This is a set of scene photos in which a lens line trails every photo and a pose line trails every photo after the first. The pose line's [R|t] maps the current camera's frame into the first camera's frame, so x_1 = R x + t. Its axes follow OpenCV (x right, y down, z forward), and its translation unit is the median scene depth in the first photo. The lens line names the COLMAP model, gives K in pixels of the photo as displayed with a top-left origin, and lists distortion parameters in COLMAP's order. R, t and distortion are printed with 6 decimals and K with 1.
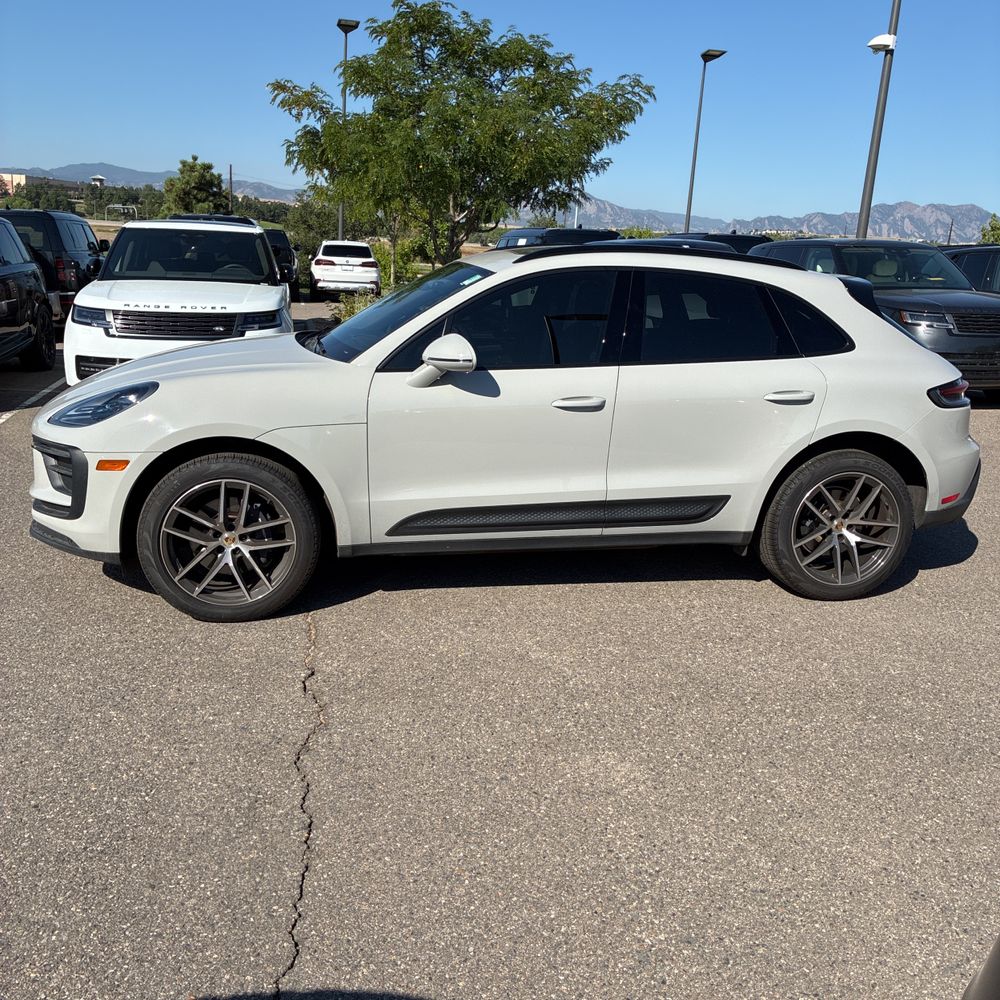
lens RADIAL K [[1014.2, 0, 502.0], [0, 1014.2, 497.5], [0, 0, 1]] dist [0.009538, 0.004354]
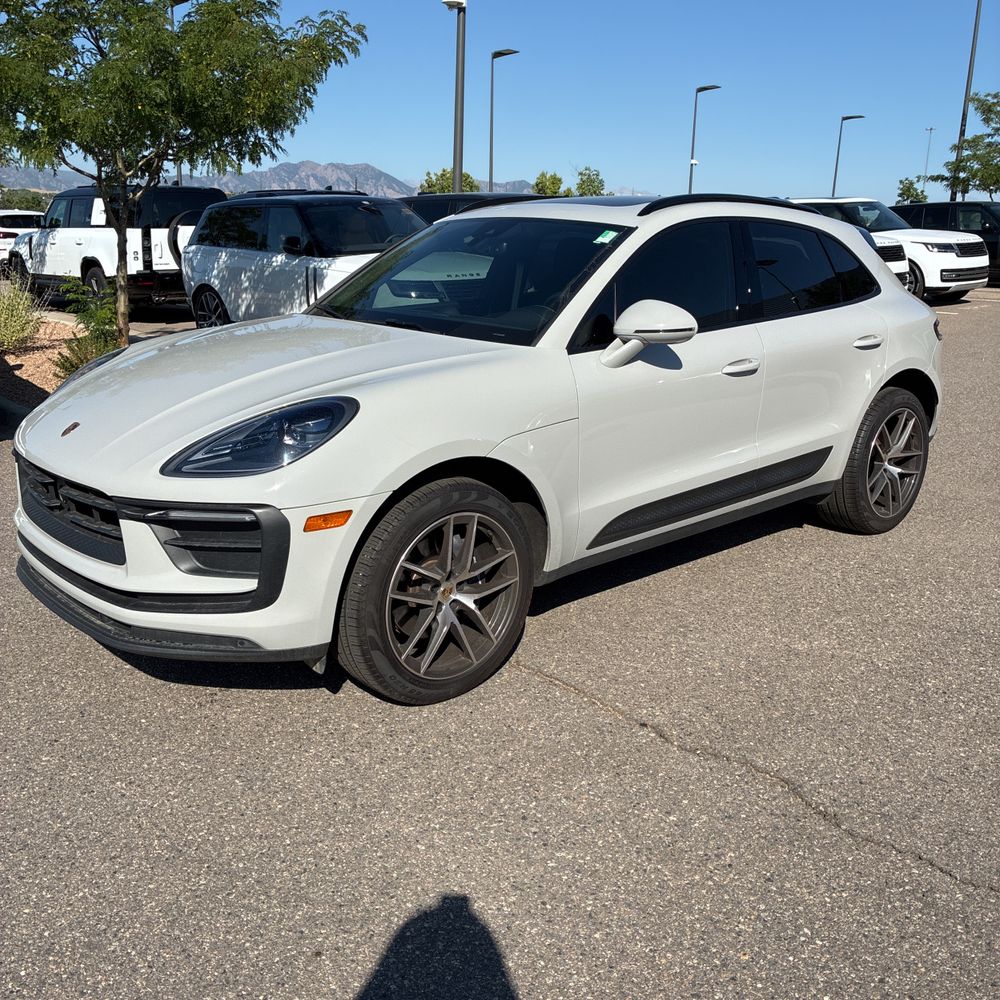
lens RADIAL K [[1007.0, 0, 500.0], [0, 1007.0, 500.0], [0, 0, 1]] dist [0.017427, 0.004594]
pose [[0.856100, -0.163371, 0.490308, -0.542389], [0.143121, 0.986561, 0.078827, -0.073289], [-0.496597, 0.002690, 0.867977, 0.296838]]
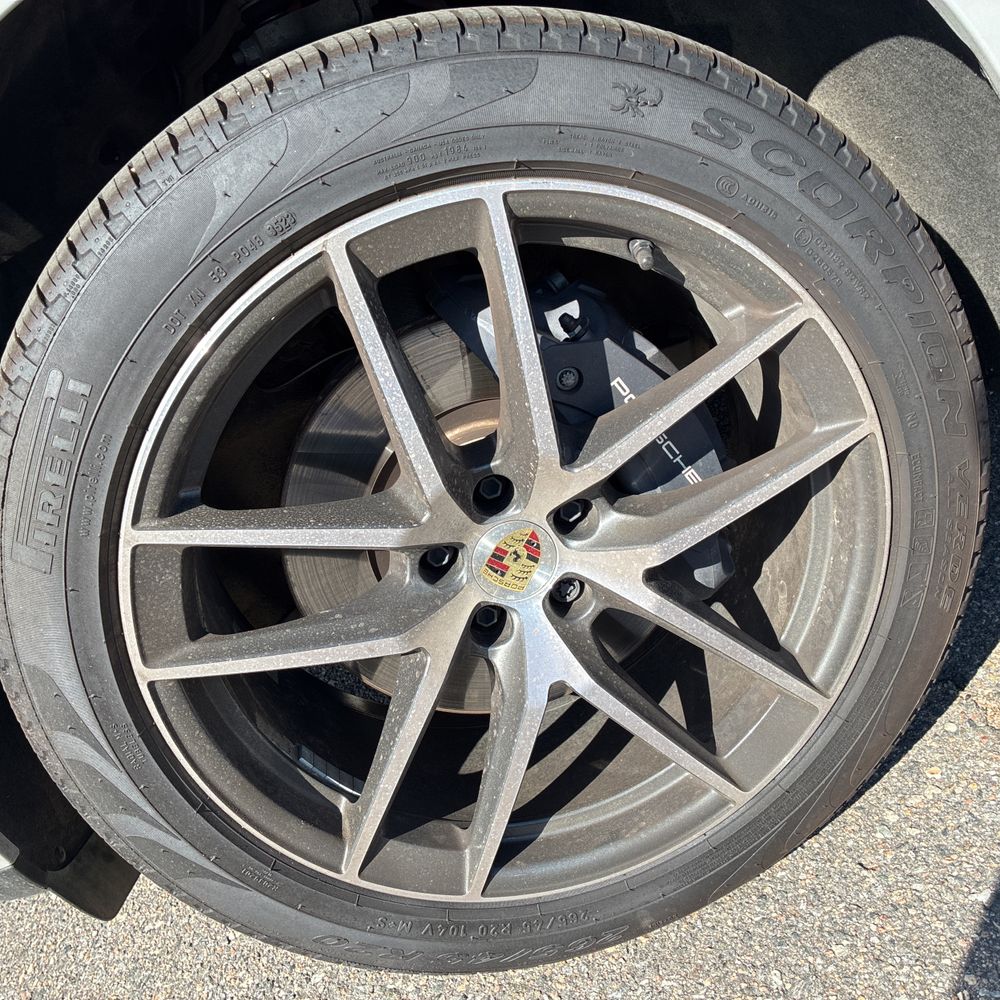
lens RADIAL K [[1012.4, 0, 486.2], [0, 1012.4, 501.3], [0, 0, 1]] dist [0.011827, 0.010207]
pose [[0.900307, -0.392935, -0.187214, -0.215420], [0.422502, 0.892312, 0.158967, 0.002624], [0.104589, -0.222217, 0.969371, 0.759621]]
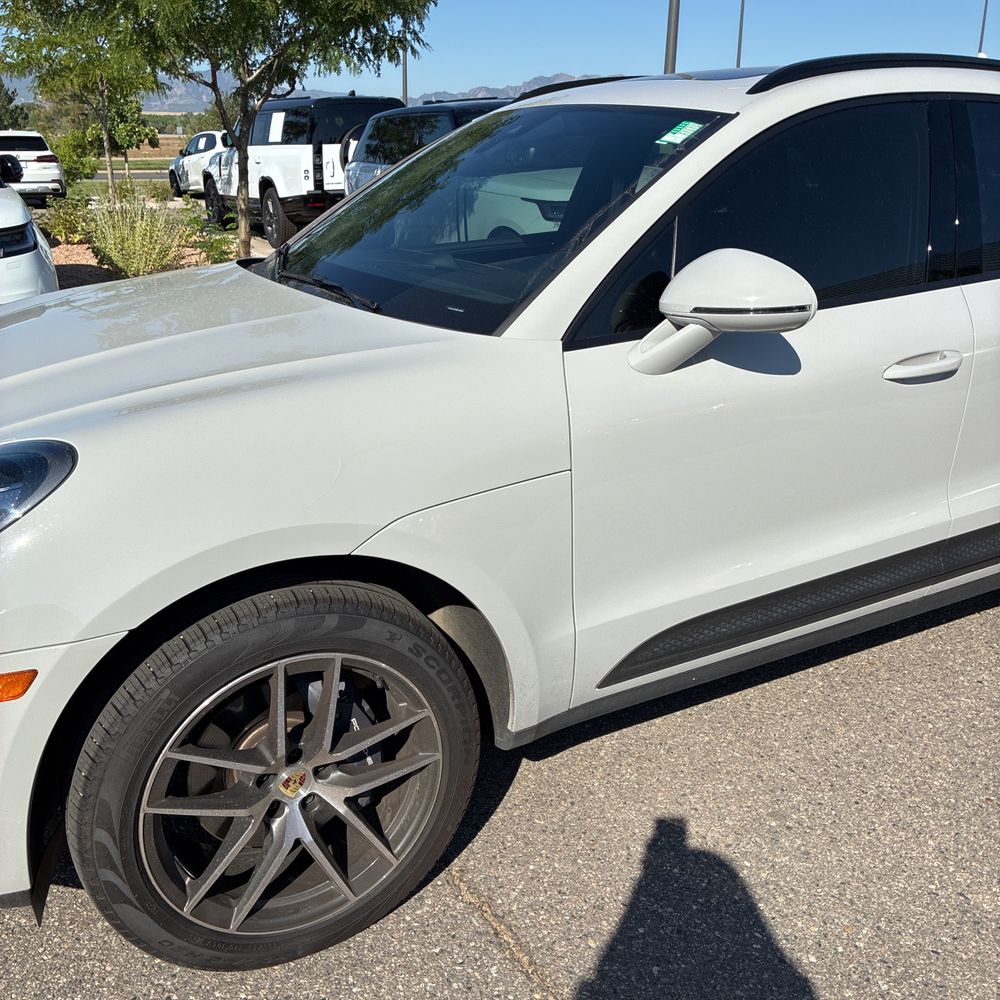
lens RADIAL K [[1014.2, 0, 502.0], [0, 1014.2, 497.5], [0, 0, 1]] dist [0.009538, 0.004354]
pose [[0.951925, -0.143372, 0.270709, -0.258895], [0.113934, 0.986022, 0.121576, -0.107902], [-0.284355, -0.084888, 0.954953, 0.528853]]
